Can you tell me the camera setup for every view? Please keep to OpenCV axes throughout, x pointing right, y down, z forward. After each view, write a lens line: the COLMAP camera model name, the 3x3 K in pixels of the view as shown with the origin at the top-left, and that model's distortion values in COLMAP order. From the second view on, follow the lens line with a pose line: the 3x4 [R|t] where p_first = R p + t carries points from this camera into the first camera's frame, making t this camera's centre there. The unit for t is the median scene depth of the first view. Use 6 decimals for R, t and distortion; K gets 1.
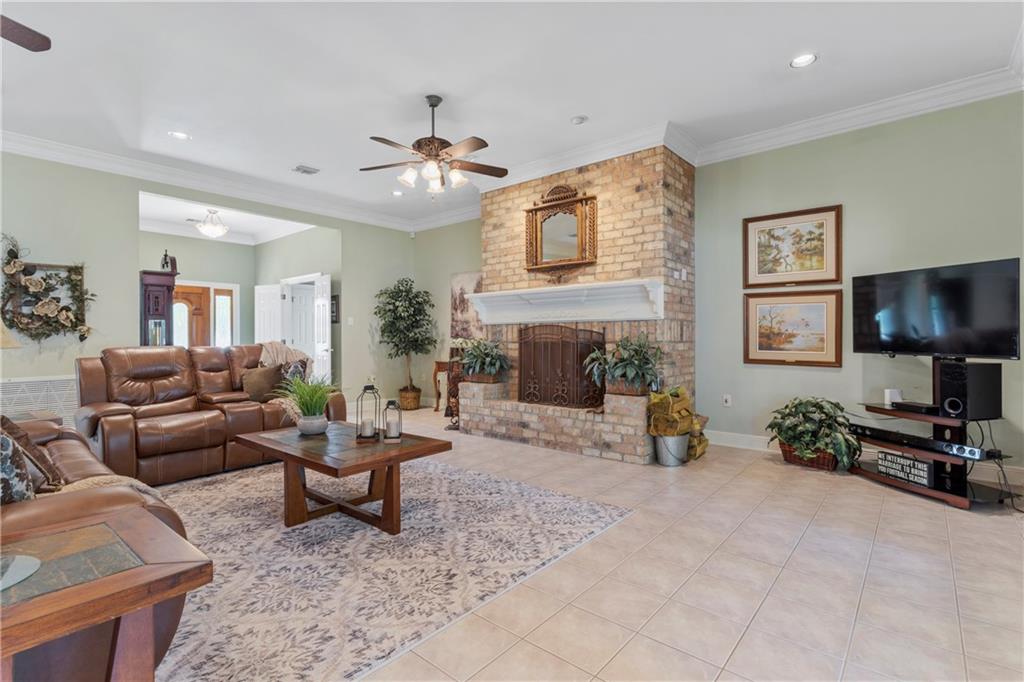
lens RADIAL K [[484.7, 0, 512.8], [0, 484.7, 335.8], [0, 0, 1]] dist [-0.001340, 0.002887]
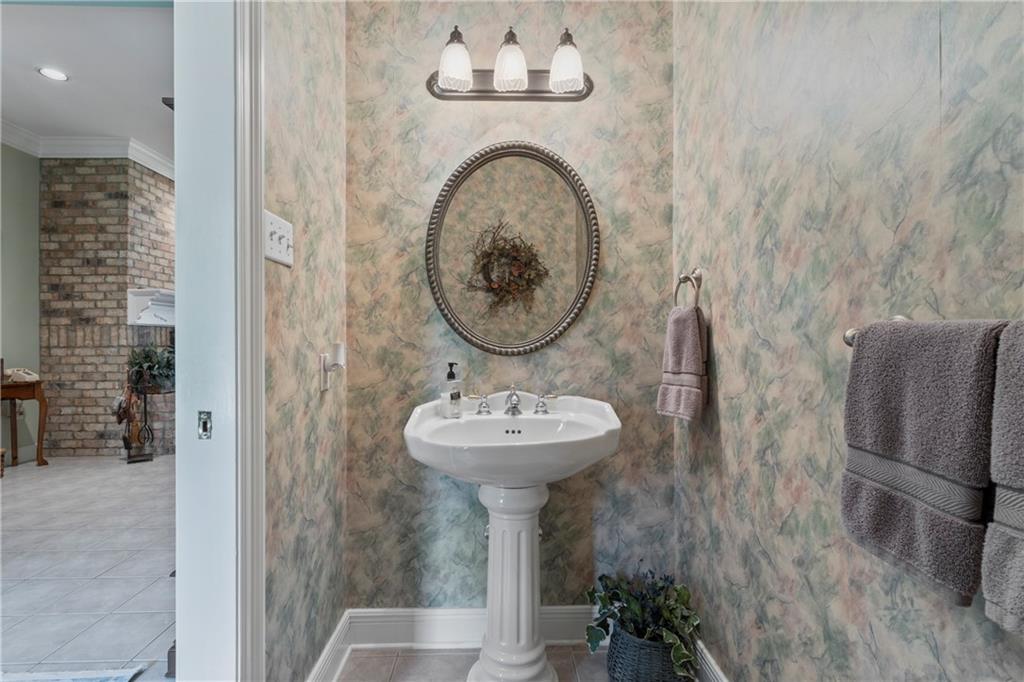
lens RADIAL K [[484.7, 0, 514.1], [0, 484.7, 341.6], [0, 0, 1]] dist [-0.001340, 0.002887]
pose [[-0.667228, 0.008438, 0.744805, -1.357119], [0.004197, 0.999963, -0.007569, 0.016742], [-0.744841, -0.001924, -0.667239, 1.344328]]
